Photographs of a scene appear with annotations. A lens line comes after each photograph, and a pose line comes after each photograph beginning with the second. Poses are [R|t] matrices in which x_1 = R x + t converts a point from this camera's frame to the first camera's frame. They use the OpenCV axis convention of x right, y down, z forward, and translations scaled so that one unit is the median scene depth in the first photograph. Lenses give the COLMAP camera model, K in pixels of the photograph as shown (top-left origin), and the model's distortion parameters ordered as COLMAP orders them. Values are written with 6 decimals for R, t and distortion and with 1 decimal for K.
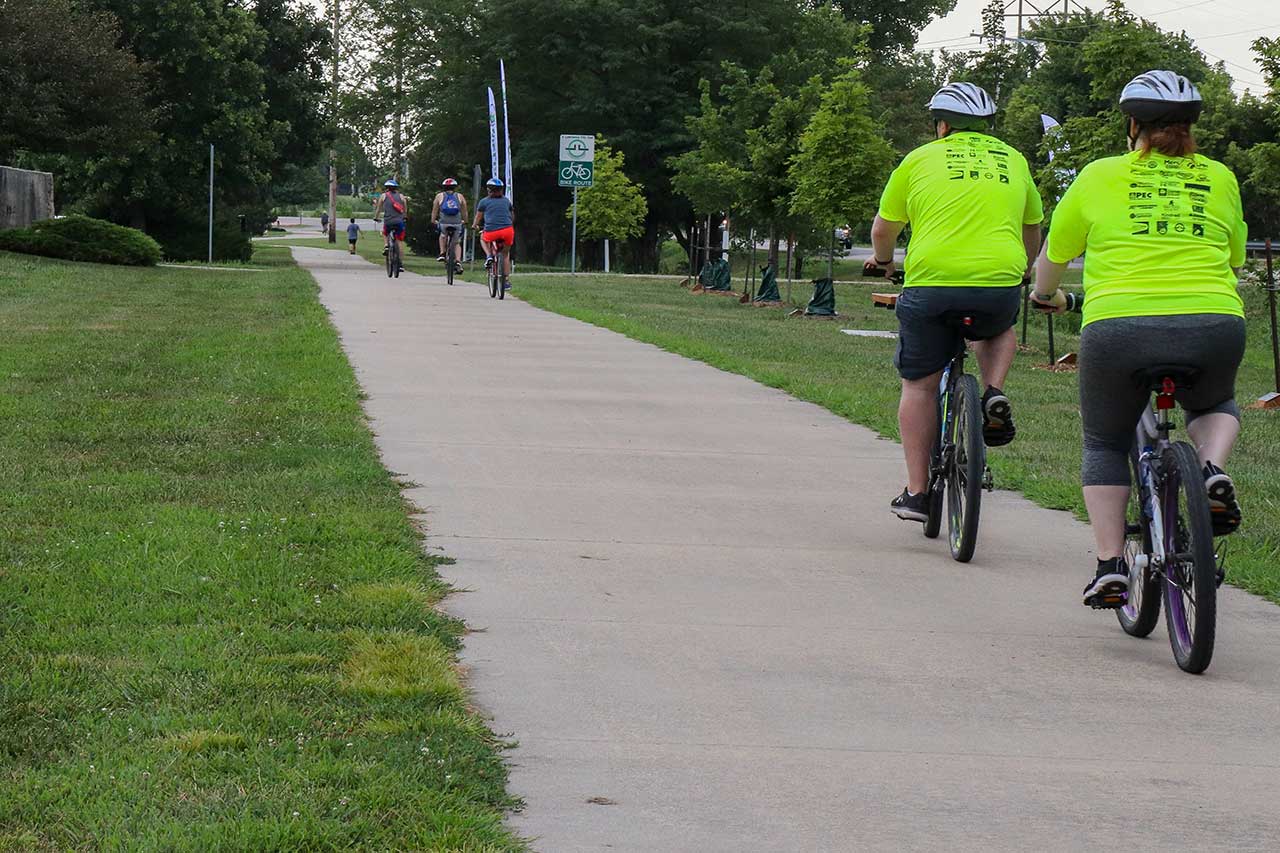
lens RADIAL K [[6279.7, 0, 640.0], [0, 6279.7, 426.5], [0, 0, 1]] dist [-0.591202, 15.811550]
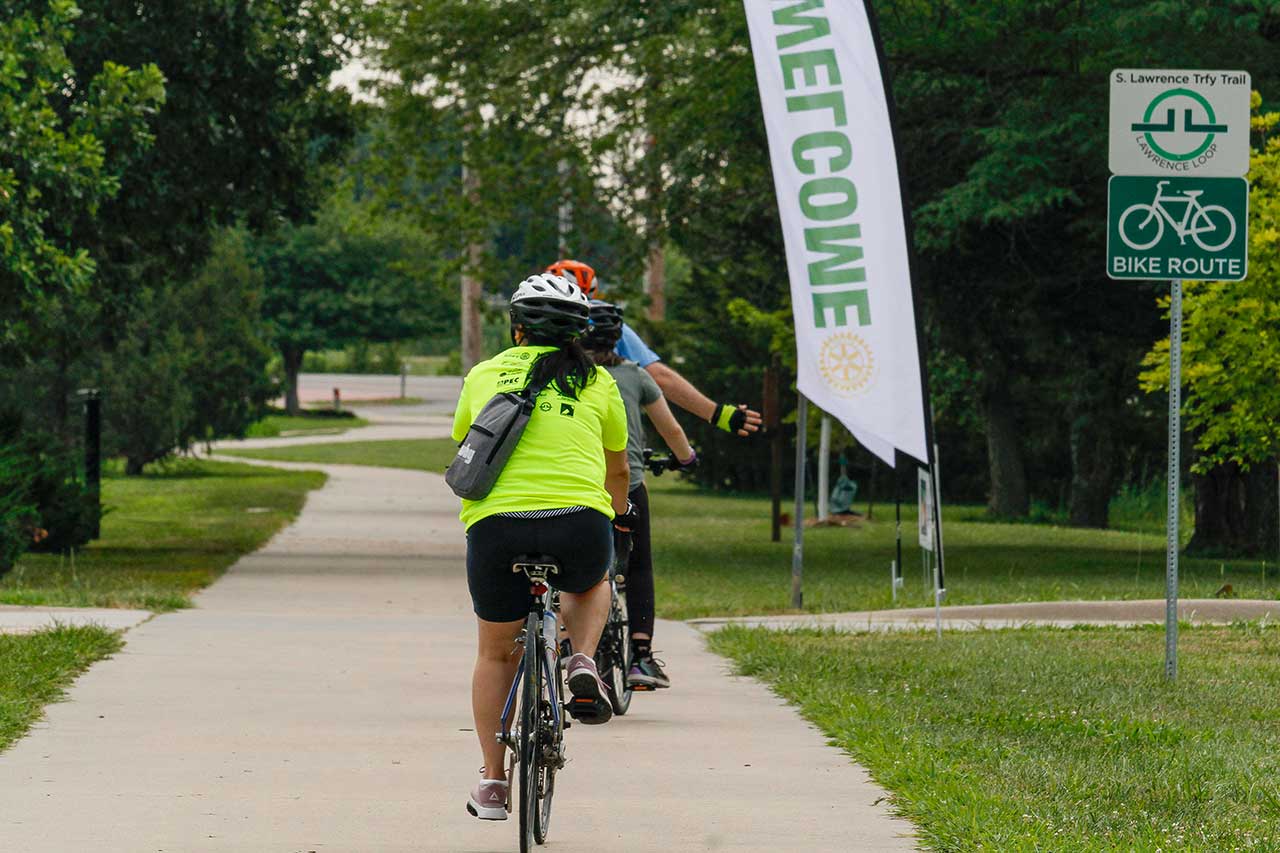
lens RADIAL K [[6344.6, 0, 640.0], [0, 6344.6, 426.5], [0, 0, 1]] dist [0.219749, 0.297213]
pose [[0.995714, -0.015709, -0.091147, -0.008151], [0.014312, 0.999770, -0.015956, -0.027470], [0.091377, 0.014583, 0.995710, 0.714262]]
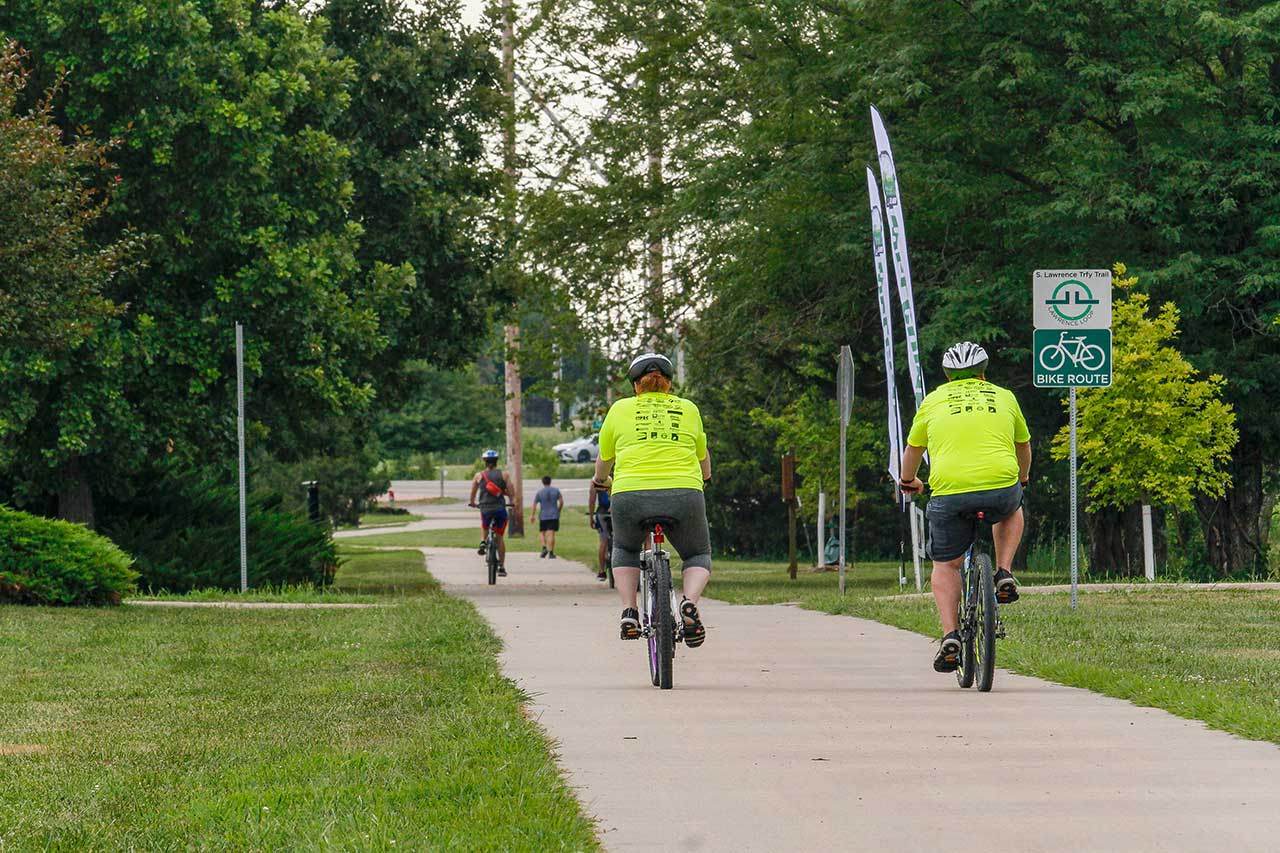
lens RADIAL K [[6344.6, 0, 640.0], [0, 6344.6, 426.5], [0, 0, 1]] dist [0.219749, 0.297213]
pose [[0.996378, -0.039694, -0.075202, -0.006973], [0.037209, 0.998723, -0.034166, -0.021530], [0.076462, 0.031244, 0.996583, 0.557613]]
